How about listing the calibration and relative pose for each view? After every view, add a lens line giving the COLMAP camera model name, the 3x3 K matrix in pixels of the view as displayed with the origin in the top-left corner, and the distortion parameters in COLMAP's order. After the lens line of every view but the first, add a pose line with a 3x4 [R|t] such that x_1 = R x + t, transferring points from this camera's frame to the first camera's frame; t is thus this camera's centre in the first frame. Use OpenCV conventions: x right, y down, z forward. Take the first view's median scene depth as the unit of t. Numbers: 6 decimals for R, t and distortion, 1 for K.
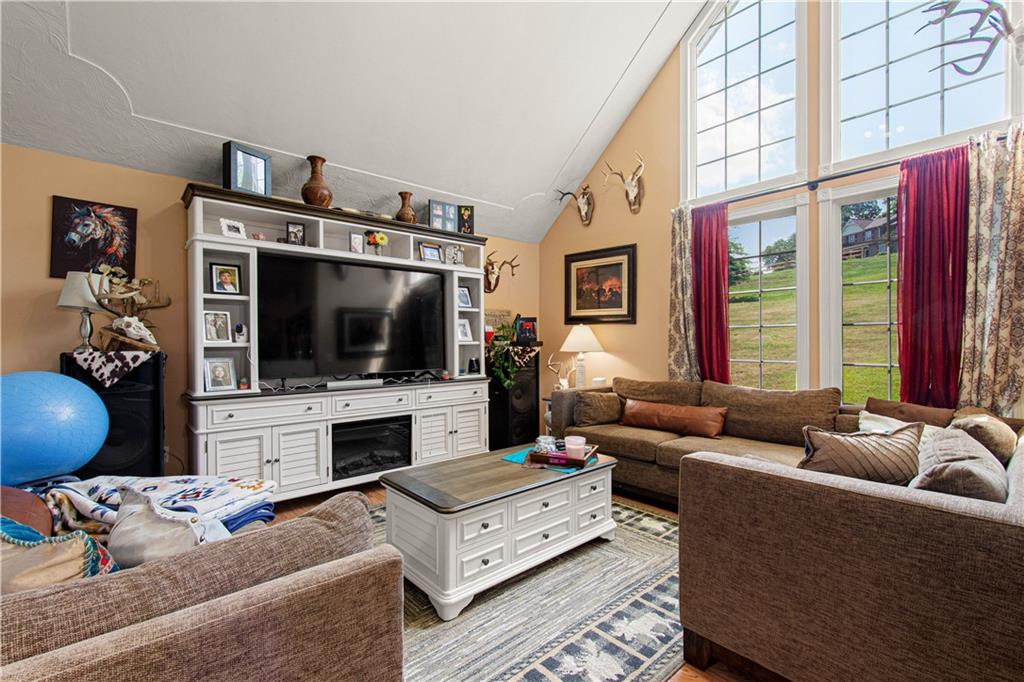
lens RADIAL K [[453.9, 0, 510.8], [0, 453.9, 342.1], [0, 0, 1]] dist [0.004093, -0.000049]
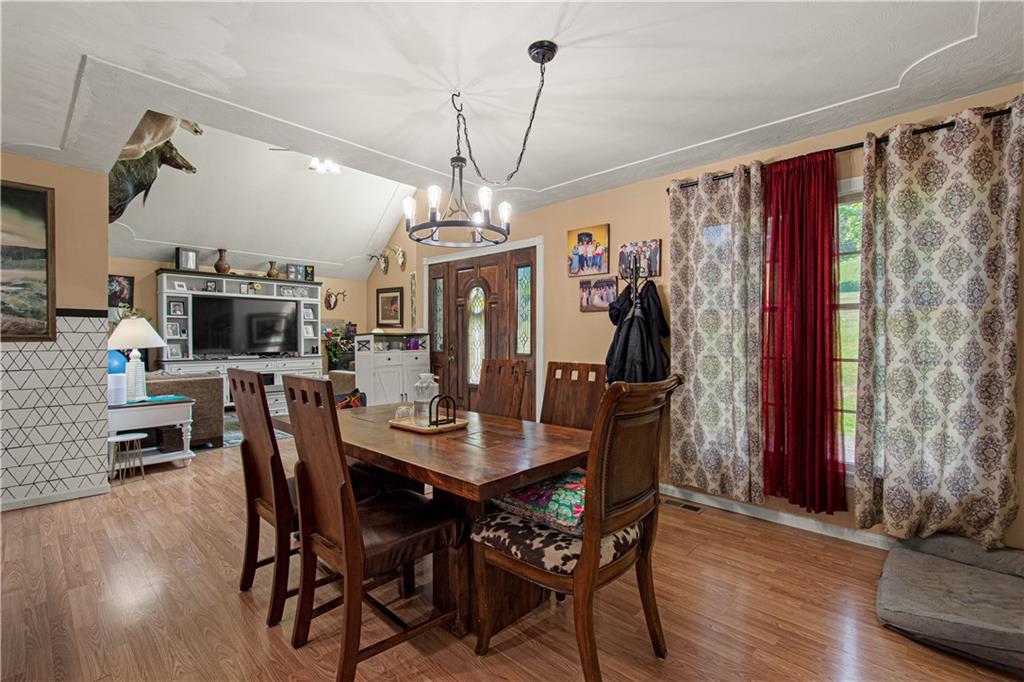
lens RADIAL K [[453.9, 0, 514.0], [0, 453.9, 340.1], [0, 0, 1]] dist [0.004093, -0.000049]
pose [[0.994532, 0.005944, 0.104263, 0.646880], [-0.006672, 0.999956, 0.006629, -0.008041], [-0.104219, -0.007288, 0.994528, -1.145855]]
